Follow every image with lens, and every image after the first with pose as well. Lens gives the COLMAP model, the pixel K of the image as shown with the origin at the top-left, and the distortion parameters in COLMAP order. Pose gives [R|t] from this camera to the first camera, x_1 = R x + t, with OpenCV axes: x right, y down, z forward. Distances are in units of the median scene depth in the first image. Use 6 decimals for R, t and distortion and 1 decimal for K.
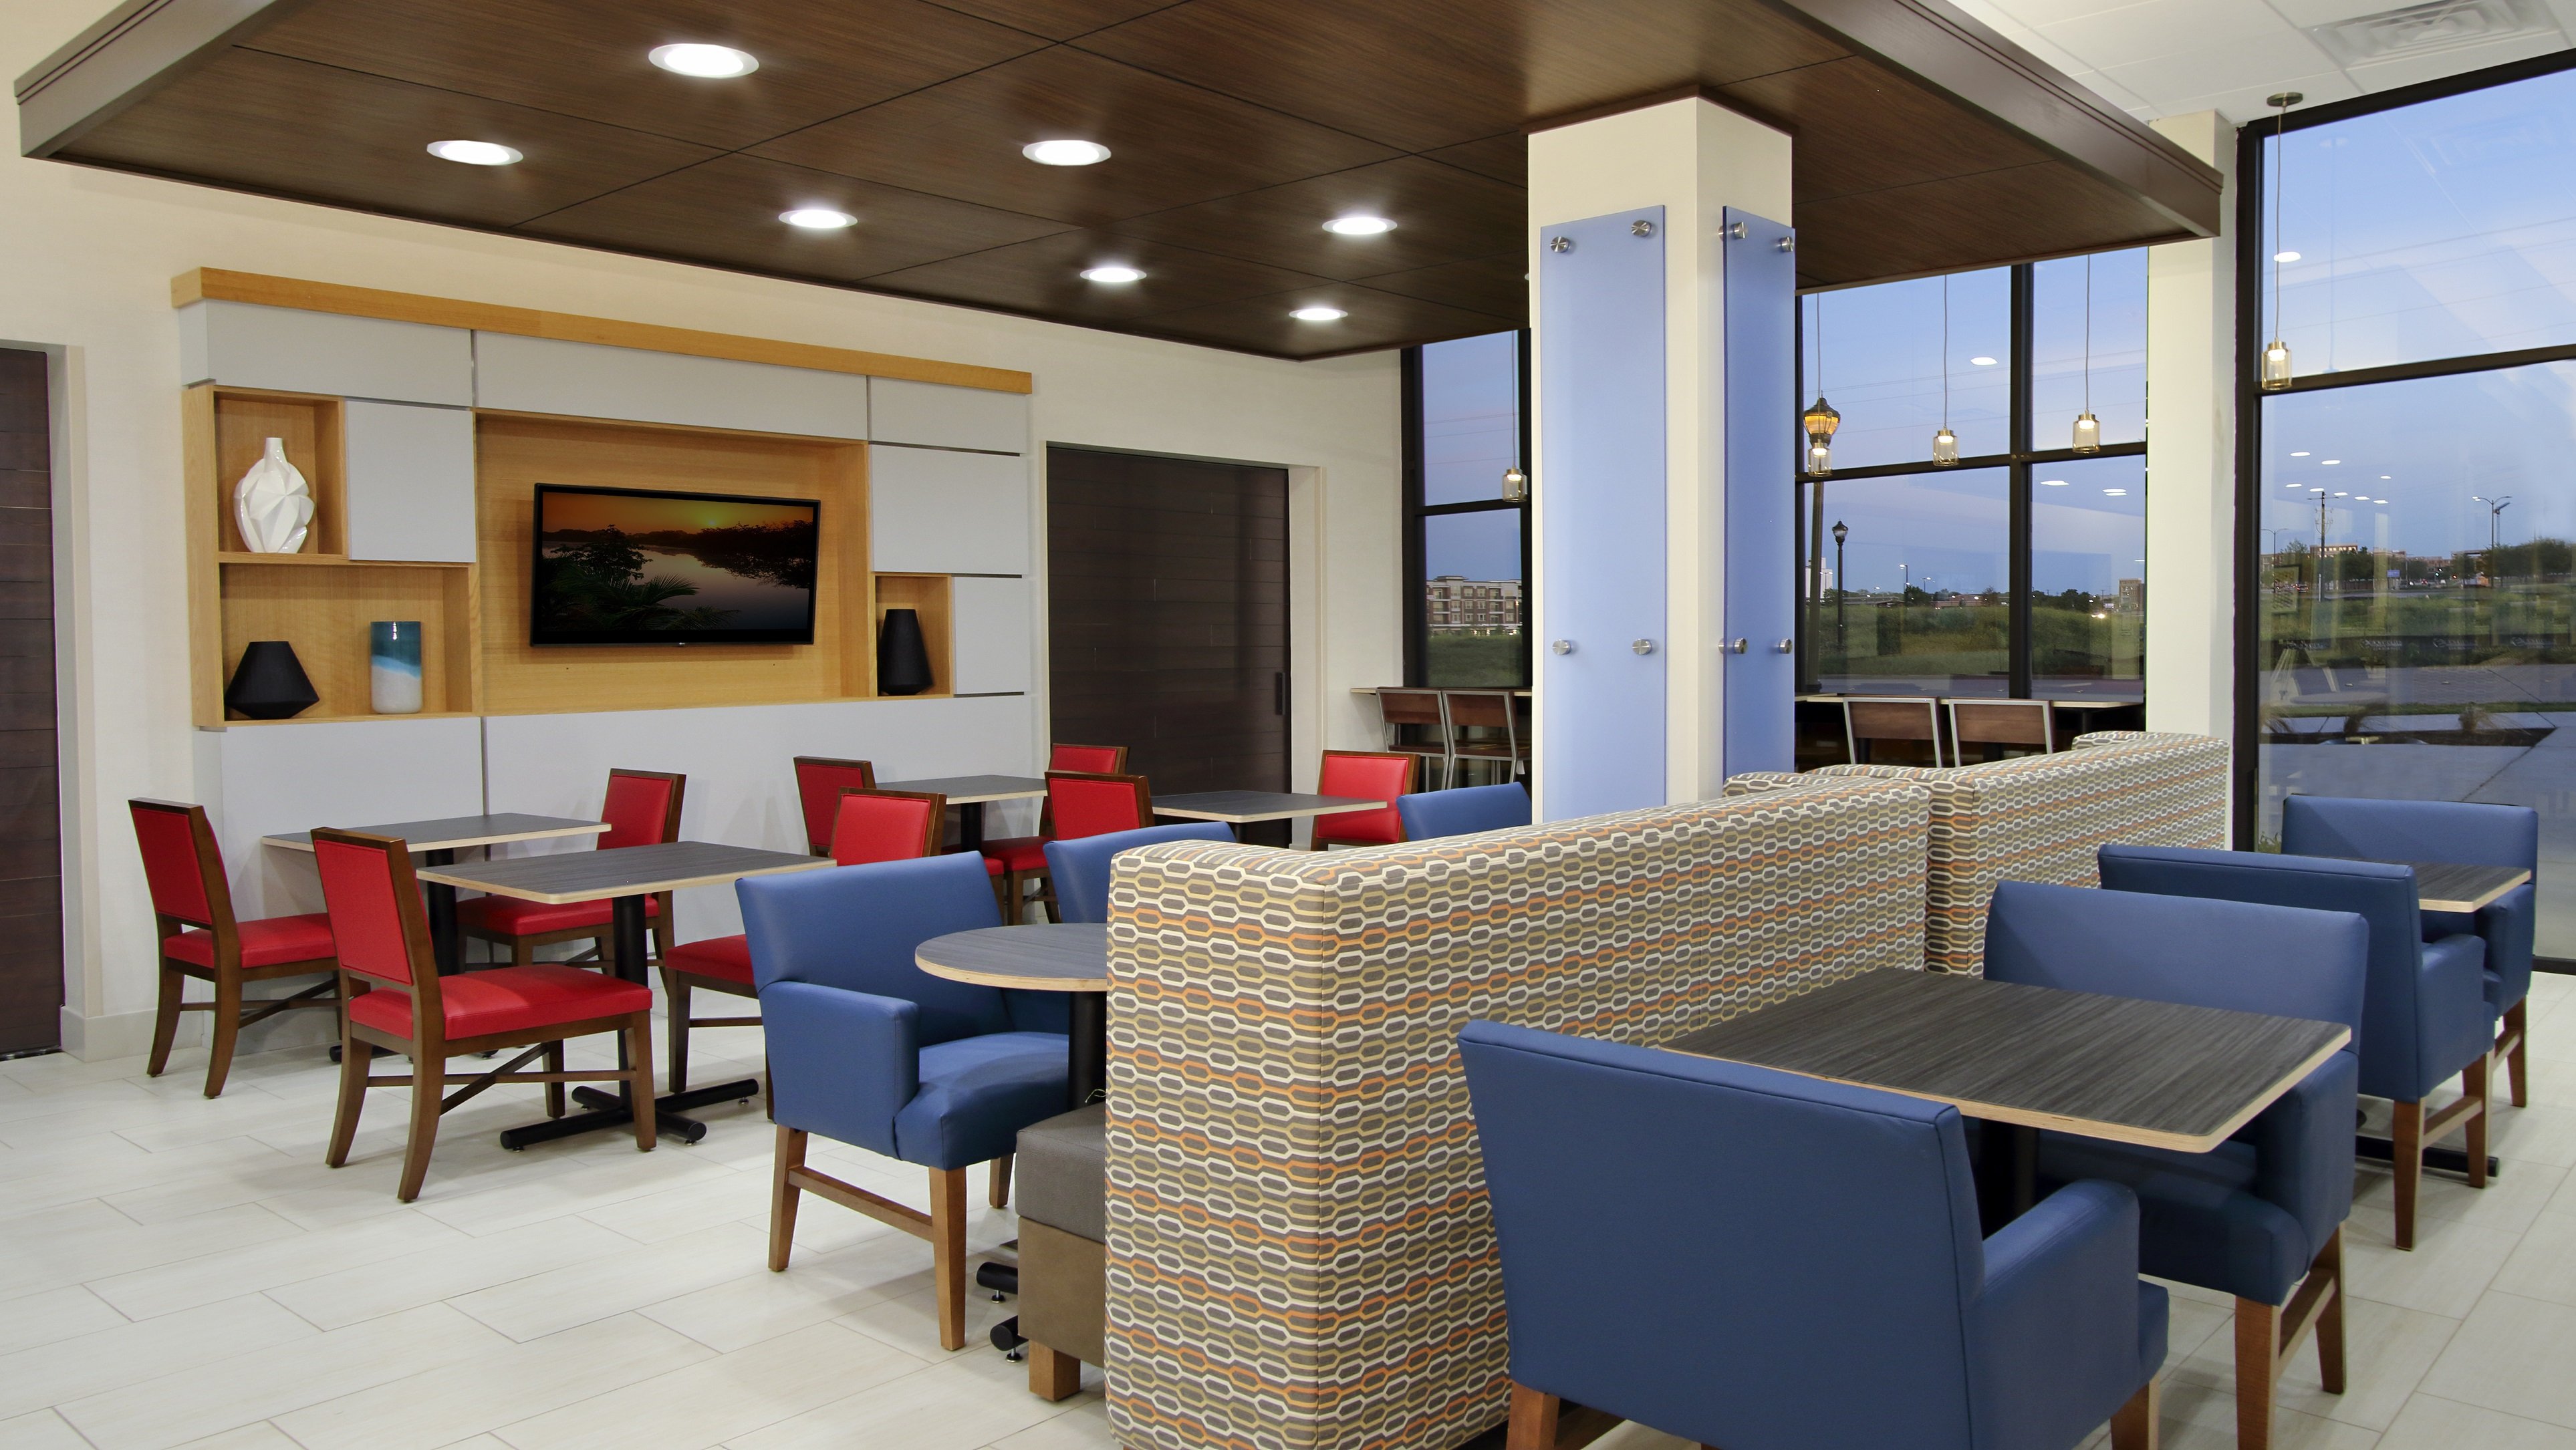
lens RADIAL K [[1841.8, 0, 1288.0], [0, 1841.8, 725.0], [0, 0, 1]] dist [-0.000288, 0.000012]
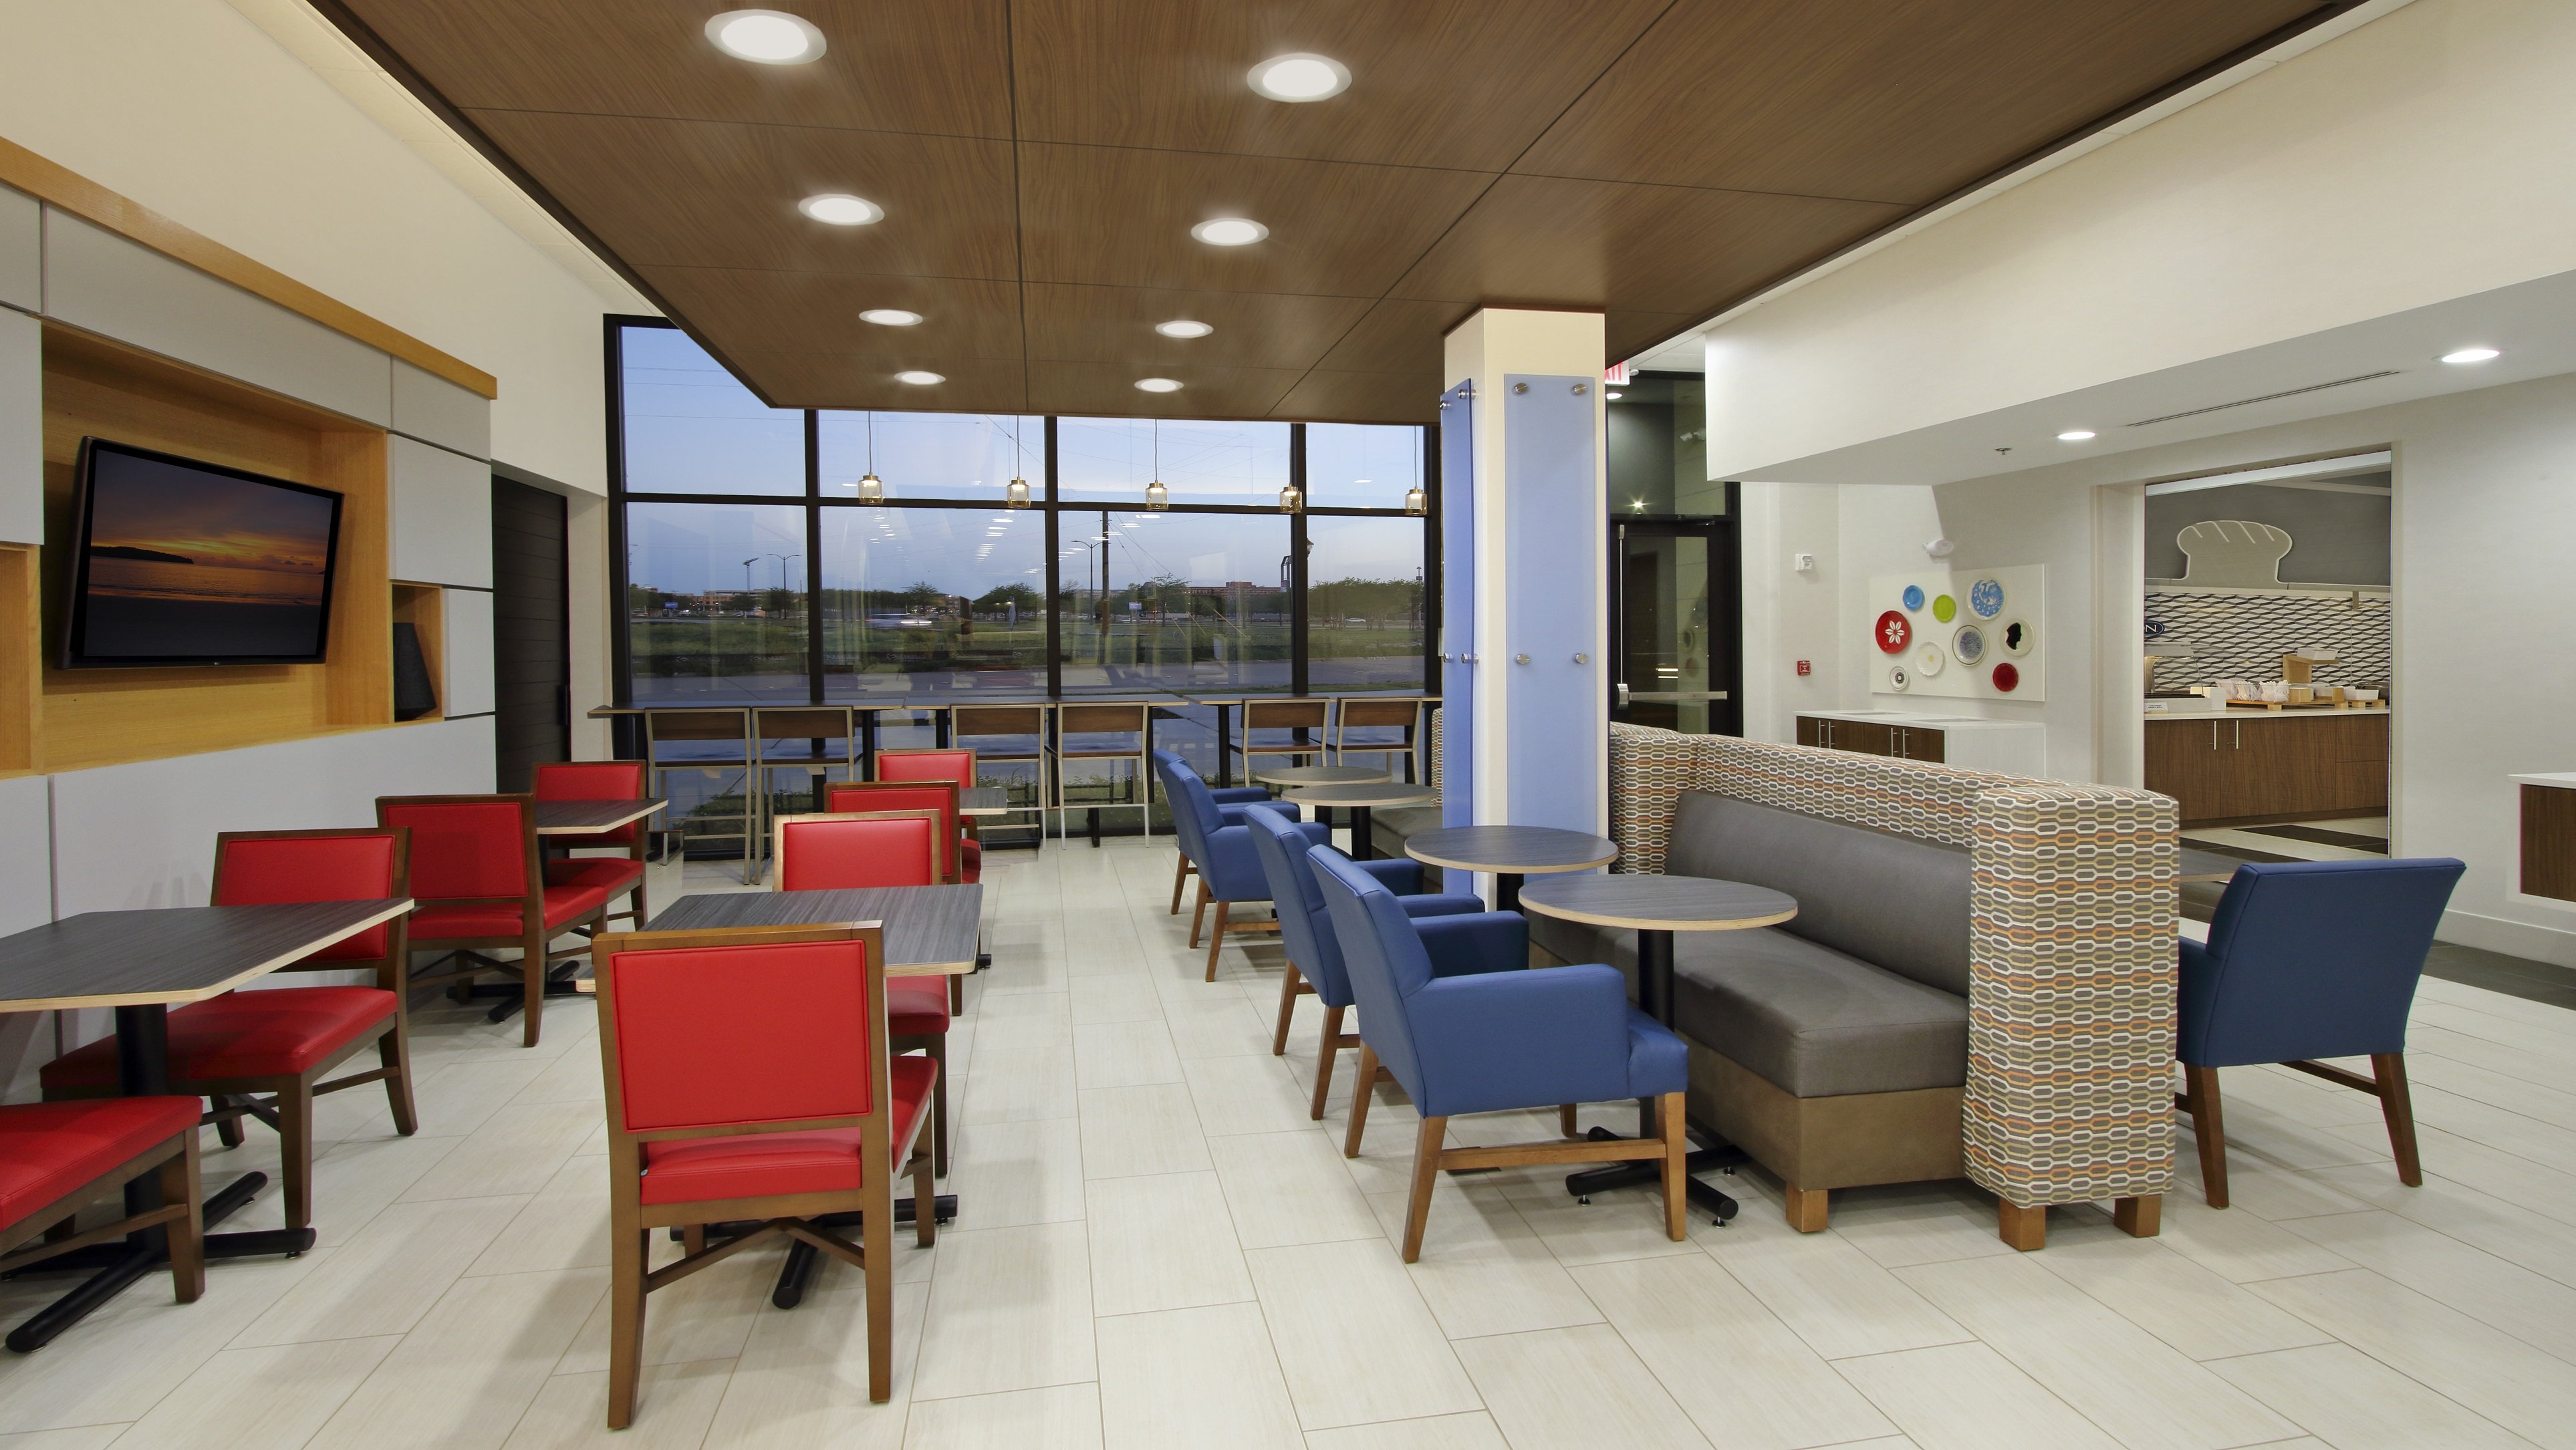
lens RADIAL K [[1194.9, 0, 1288.0], [0, 1194.9, 725.0], [0, 0, 1]] dist [-0.002520, -0.000342]
pose [[0.597226, -0.044577, 0.800834, -0.432689], [0.041279, 0.998839, 0.024815, -0.011565], [-0.801010, 0.018237, 0.598373, 0.335835]]
